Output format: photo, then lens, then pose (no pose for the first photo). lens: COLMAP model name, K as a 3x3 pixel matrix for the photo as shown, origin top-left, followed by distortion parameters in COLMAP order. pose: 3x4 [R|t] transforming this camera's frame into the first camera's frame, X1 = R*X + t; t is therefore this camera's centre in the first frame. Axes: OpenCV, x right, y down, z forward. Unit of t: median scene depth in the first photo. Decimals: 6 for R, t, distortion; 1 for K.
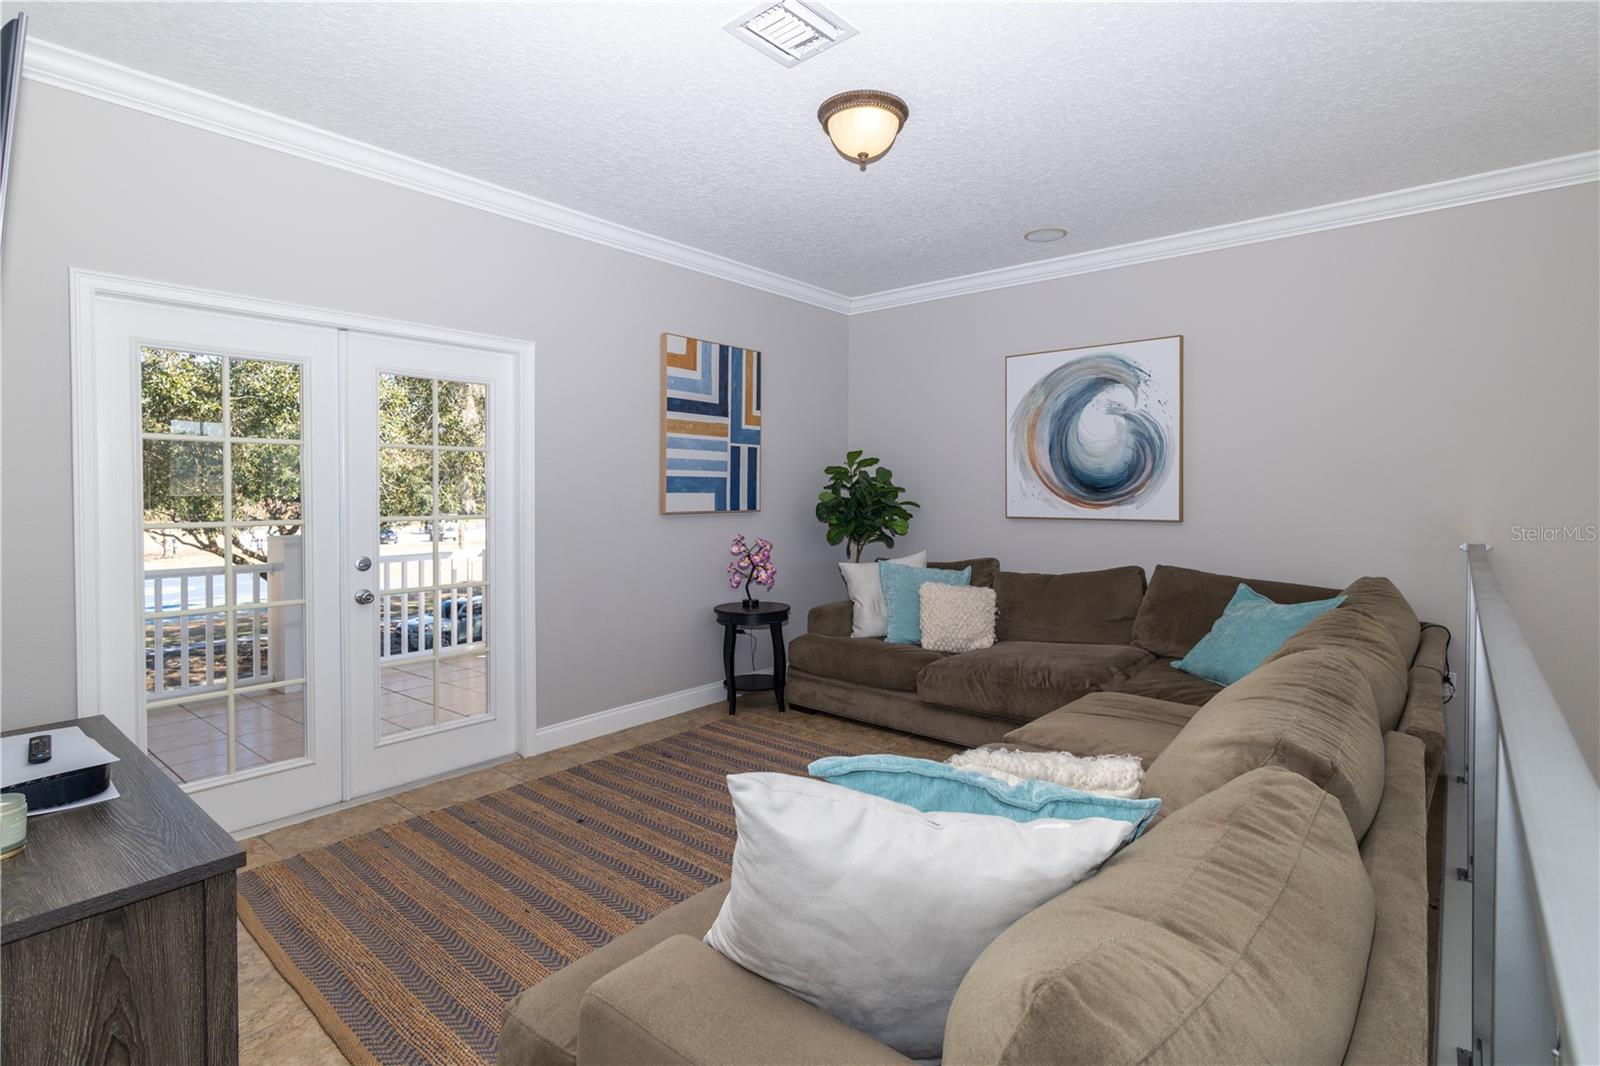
lens RADIAL K [[743.0, 0, 804.6], [0, 743.0, 501.0], [0, 0, 1]] dist [0.003457, 0.002547]
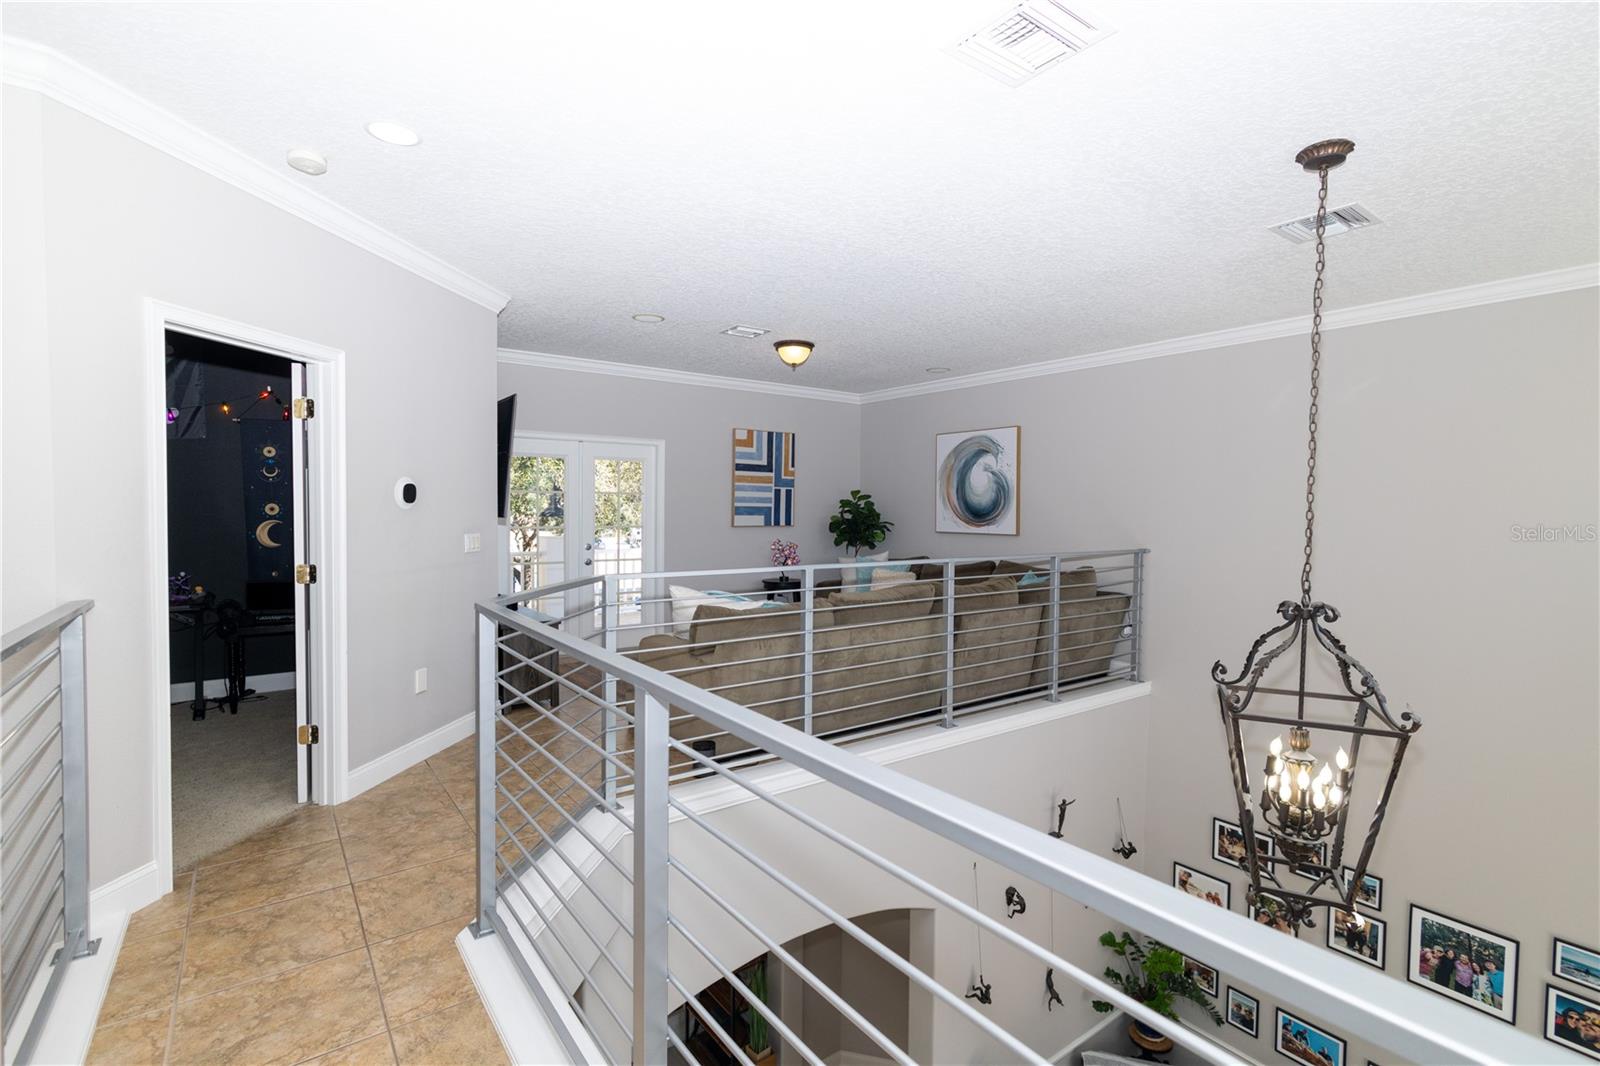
lens RADIAL K [[743.0, 0, 801.3], [0, 743.0, 537.7], [0, 0, 1]] dist [0.003457, 0.002547]
pose [[0.970351, 0.016771, -0.241119, 0.394061], [-0.010393, 0.999562, 0.027699, -0.007882], [0.241478, -0.024371, 0.970100, -0.703881]]
